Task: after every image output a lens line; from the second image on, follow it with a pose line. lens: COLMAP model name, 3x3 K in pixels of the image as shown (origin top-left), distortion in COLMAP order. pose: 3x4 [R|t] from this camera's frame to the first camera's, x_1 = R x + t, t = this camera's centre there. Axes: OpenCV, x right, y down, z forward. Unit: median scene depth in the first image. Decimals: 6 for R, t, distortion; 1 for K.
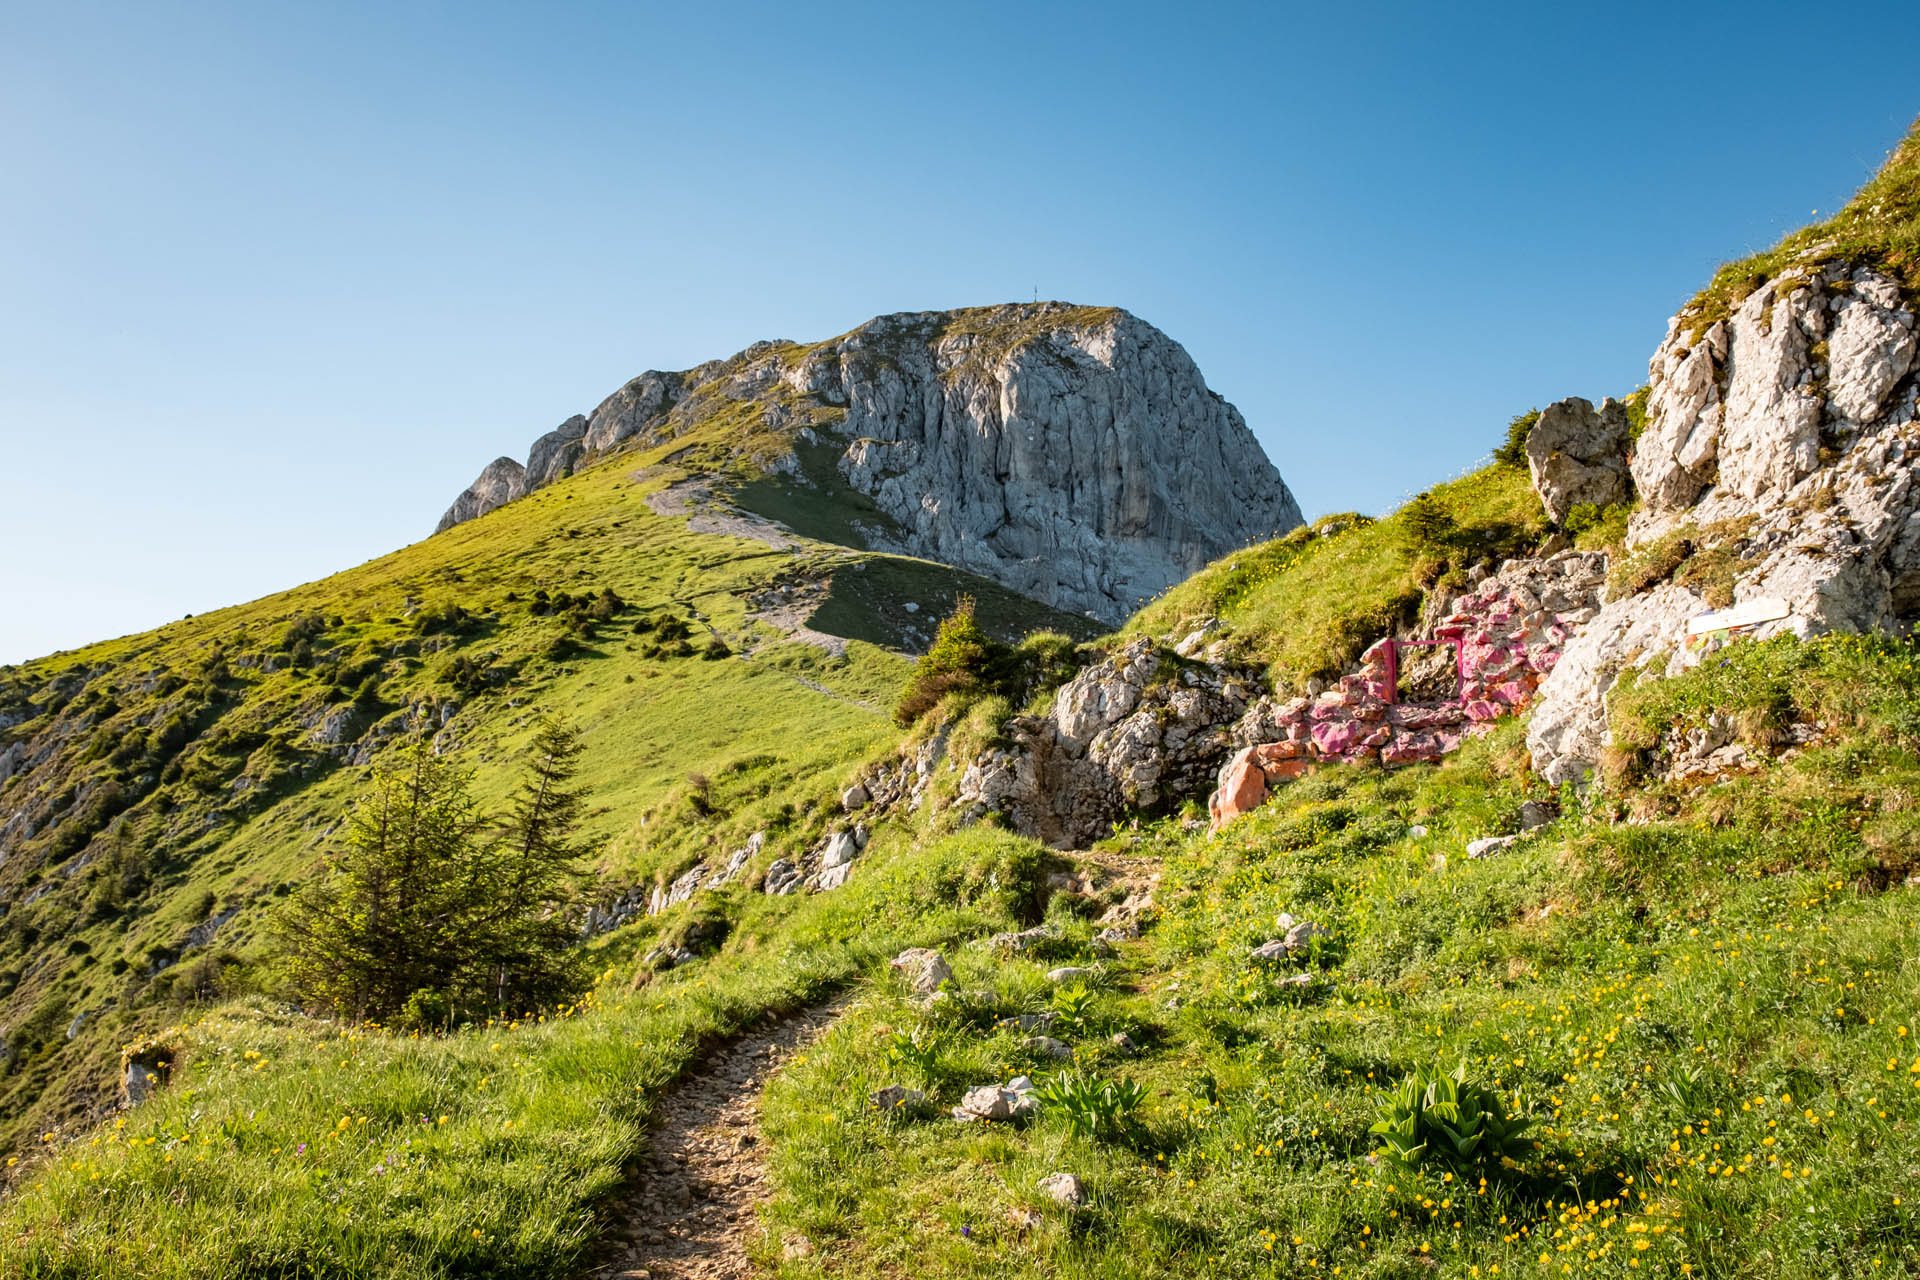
lens RADIAL K [[1315.4, 0, 960.5], [0, 1315.4, 639.7], [0, 0, 1]] dist [-0.023779, 0.011666]
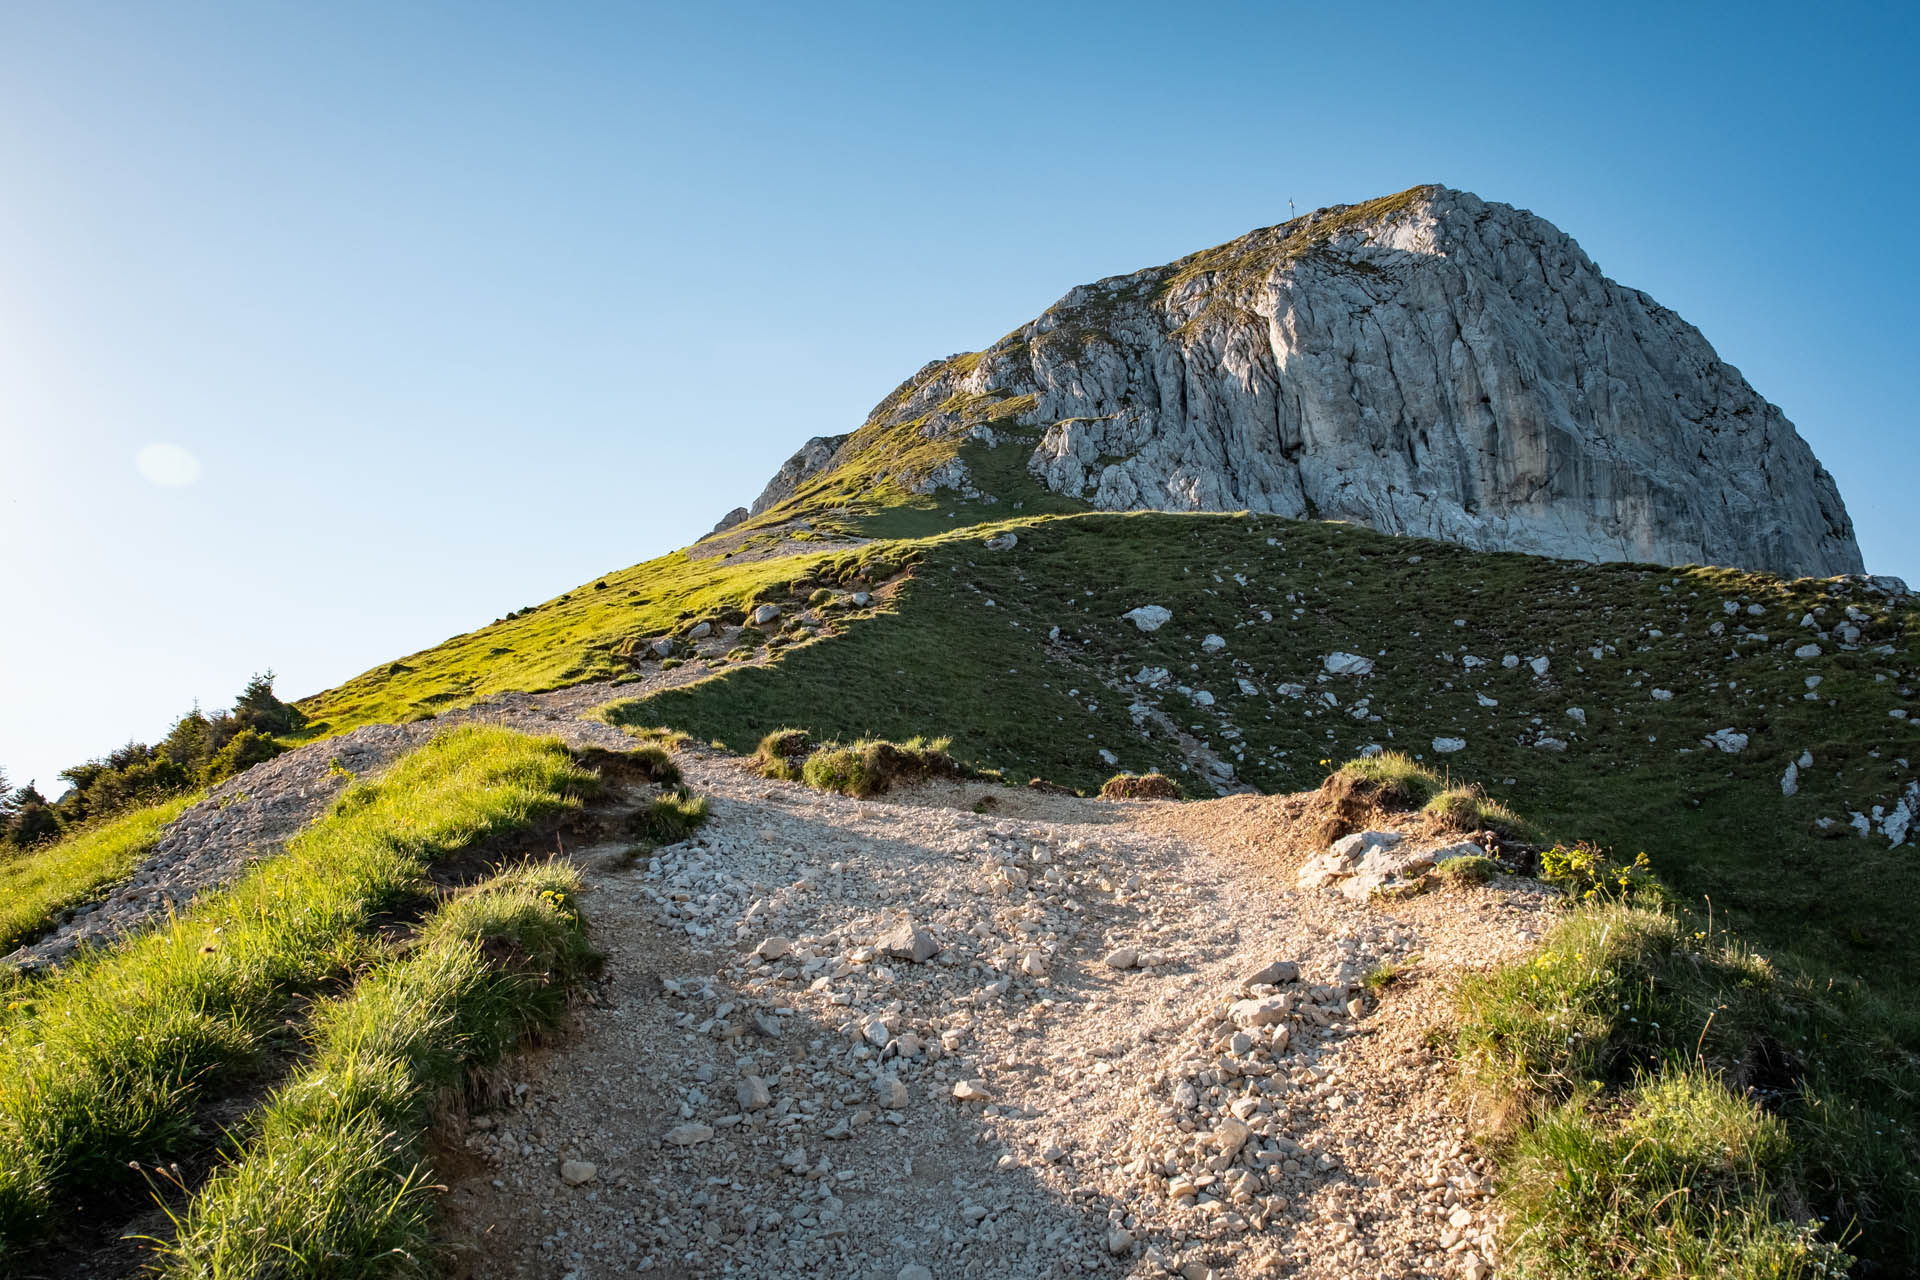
lens RADIAL K [[1315.4, 0, 952.8], [0, 1315.4, 636.6], [0, 0, 1]] dist [-0.023779, 0.011666]
pose [[0.965461, -0.155720, -0.208893, -0.008329], [0.138614, 0.985851, -0.094258, 0.002473], [0.220615, 0.062047, 0.973385, 0.340900]]
